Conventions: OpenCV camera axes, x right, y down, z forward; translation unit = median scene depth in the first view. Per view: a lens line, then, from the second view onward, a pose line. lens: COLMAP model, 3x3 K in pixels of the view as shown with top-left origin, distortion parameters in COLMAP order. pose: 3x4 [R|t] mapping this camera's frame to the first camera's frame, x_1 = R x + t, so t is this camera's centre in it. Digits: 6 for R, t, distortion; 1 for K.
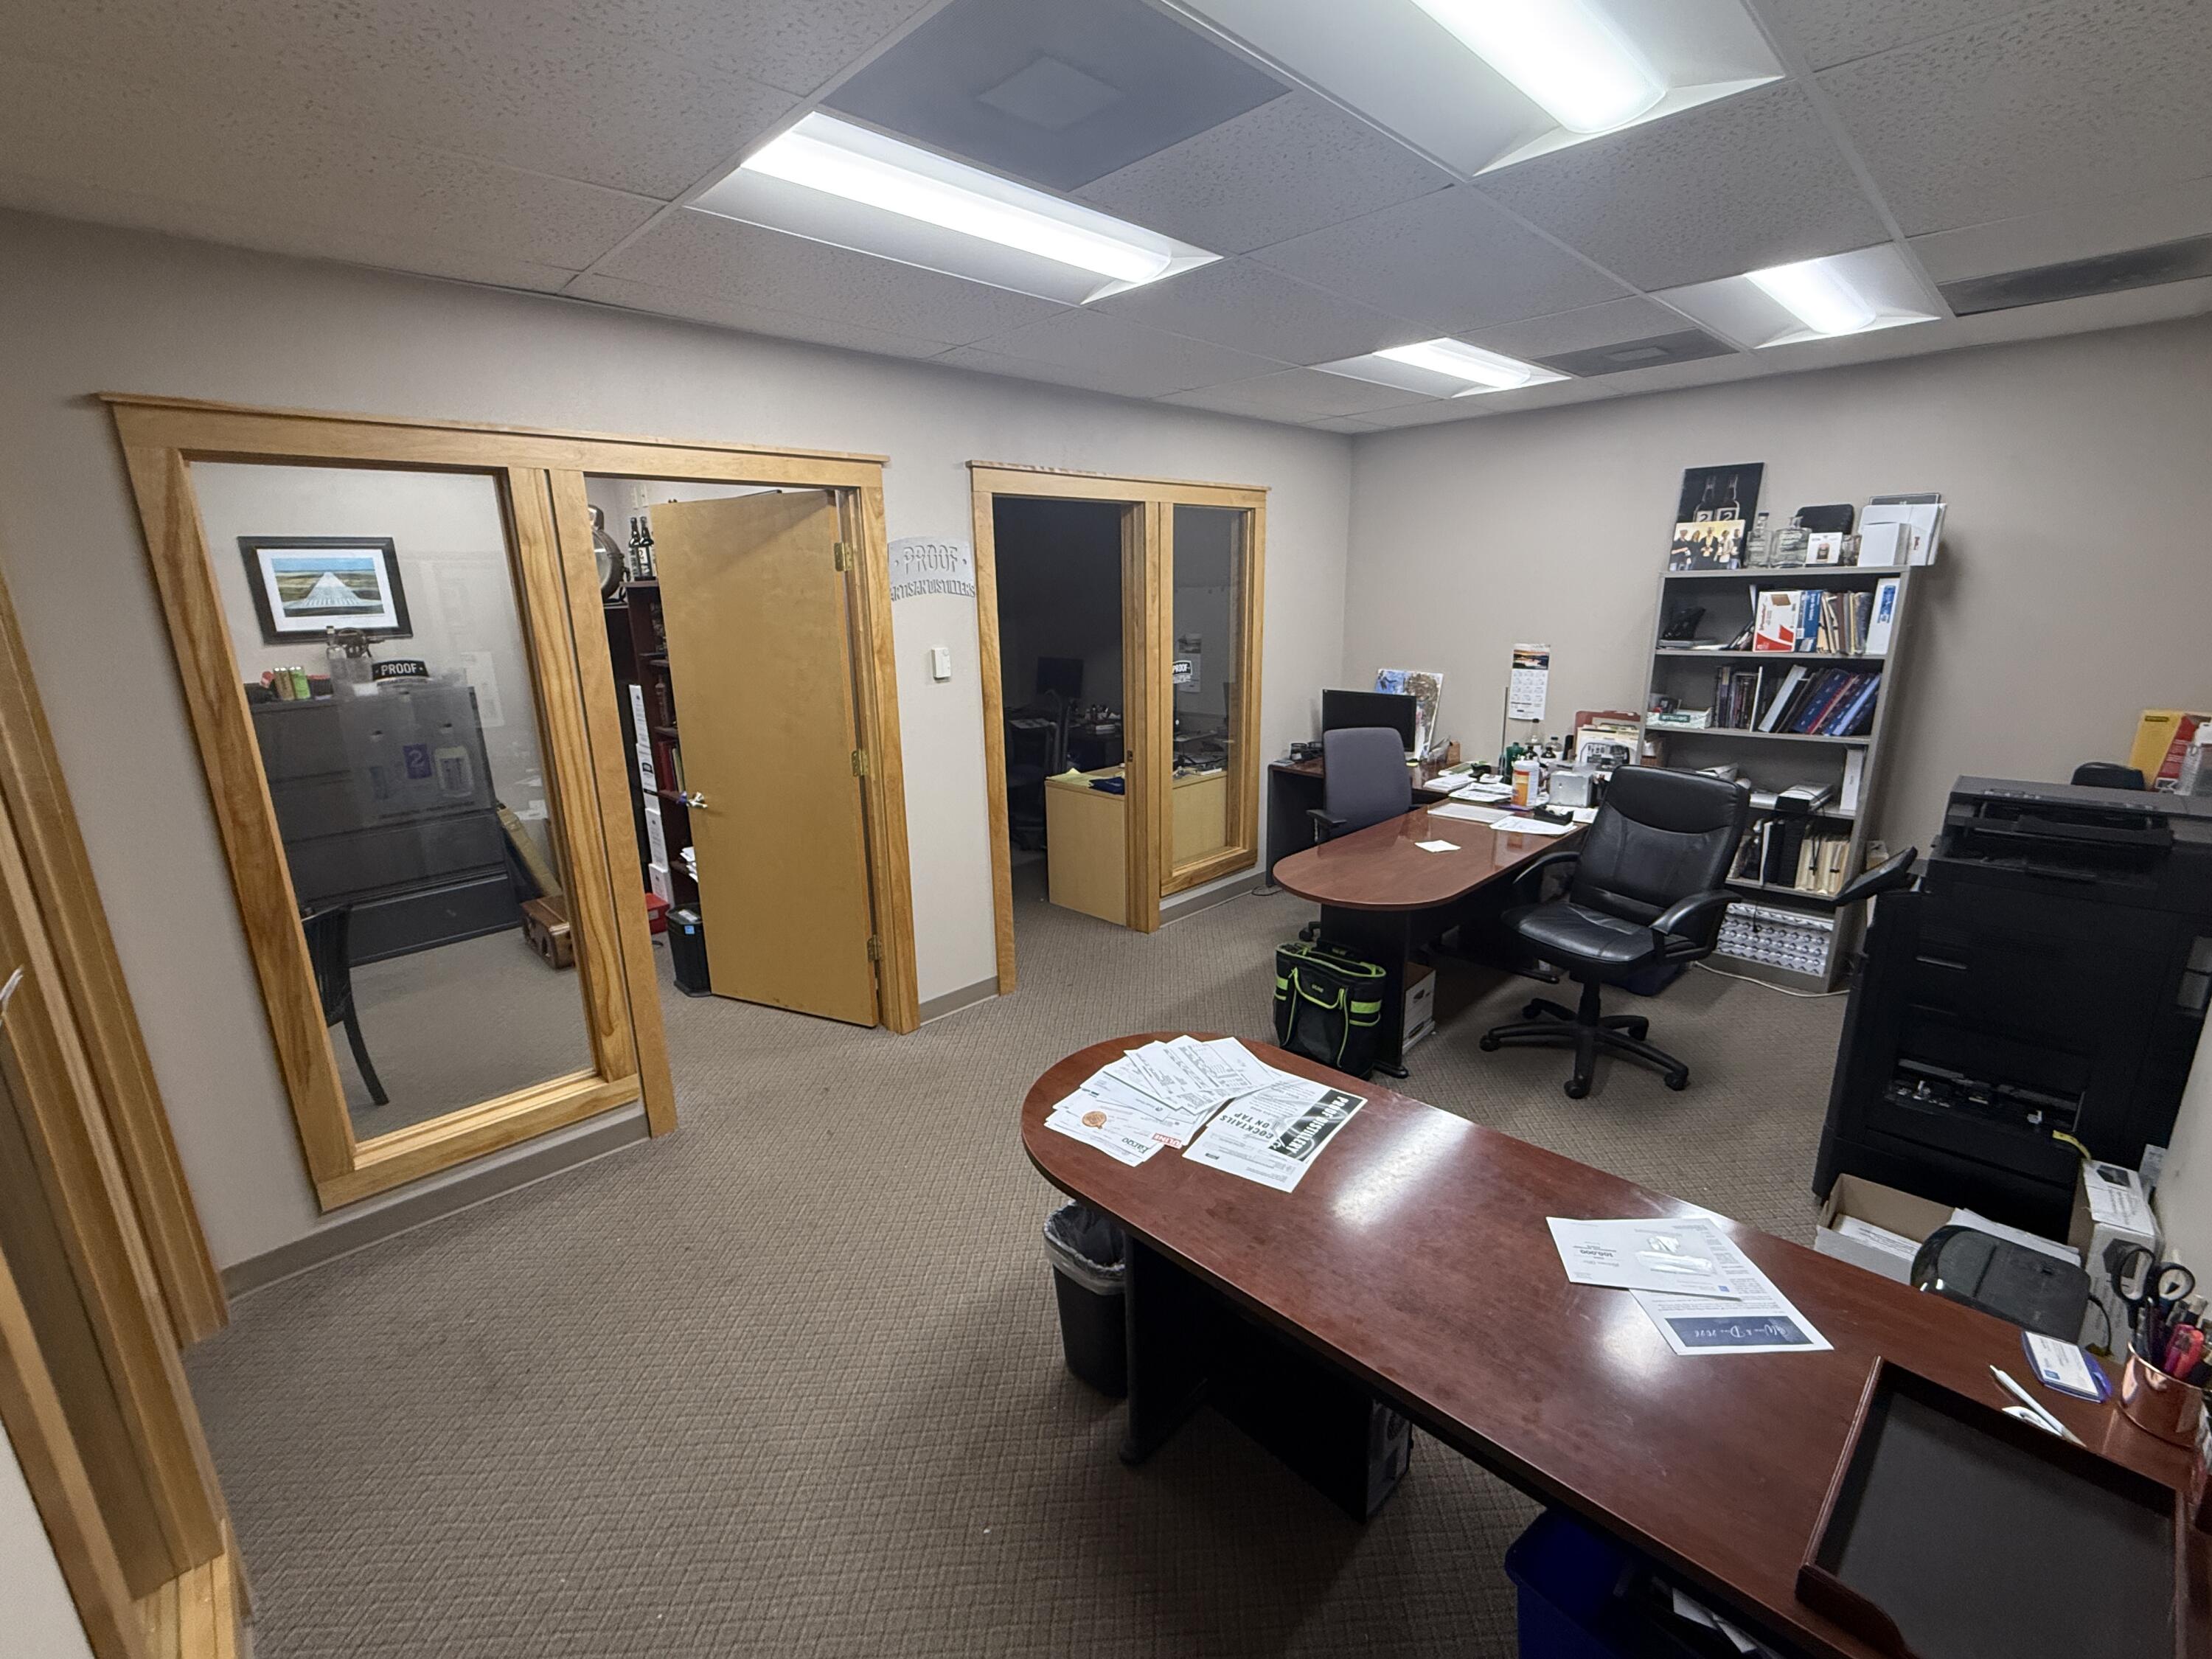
lens RADIAL K [[935.7, 0, 1105.2], [0, 935.7, 825.3], [0, 0, 1]] dist [0.000595, 0.000049]
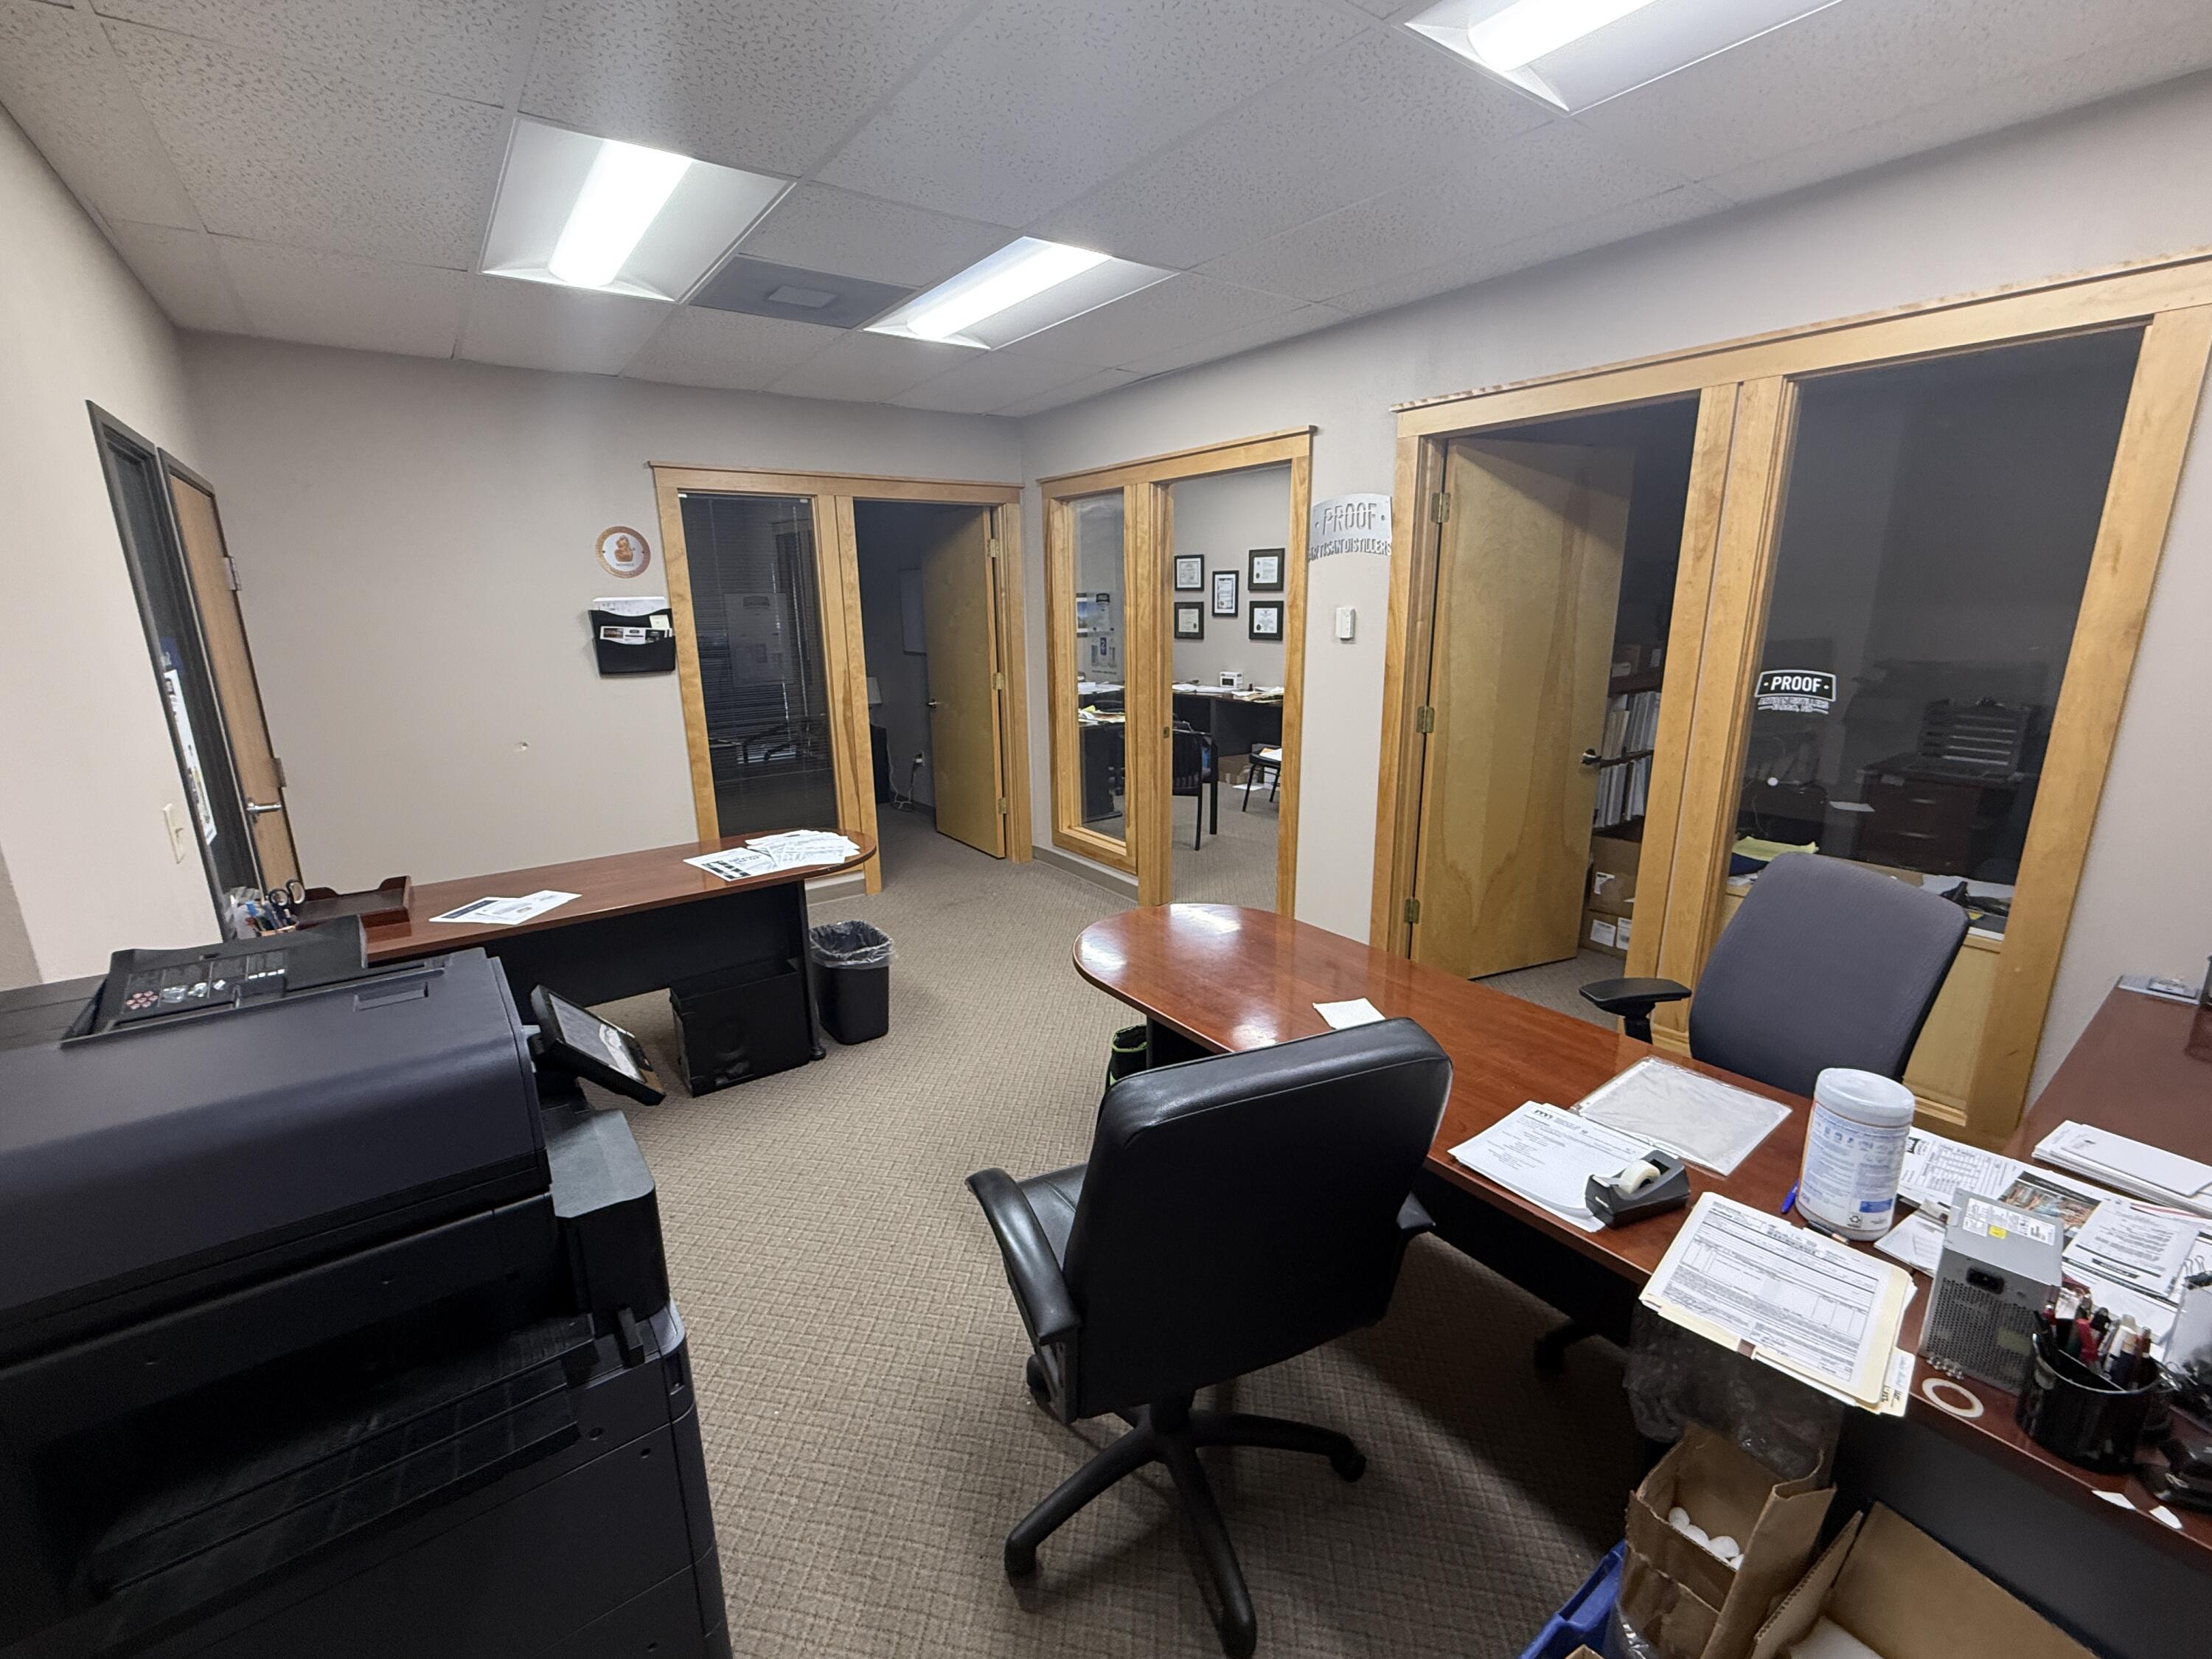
lens RADIAL K [[935.7, 0, 1104.8], [0, 935.7, 830.4], [0, 0, 1]] dist [0.000595, 0.000049]
pose [[-0.135951, 0.265152, -0.954574, 0.901105], [-0.231037, 0.928469, 0.290805, -0.207697], [0.963400, 0.260077, -0.064967, 0.911185]]
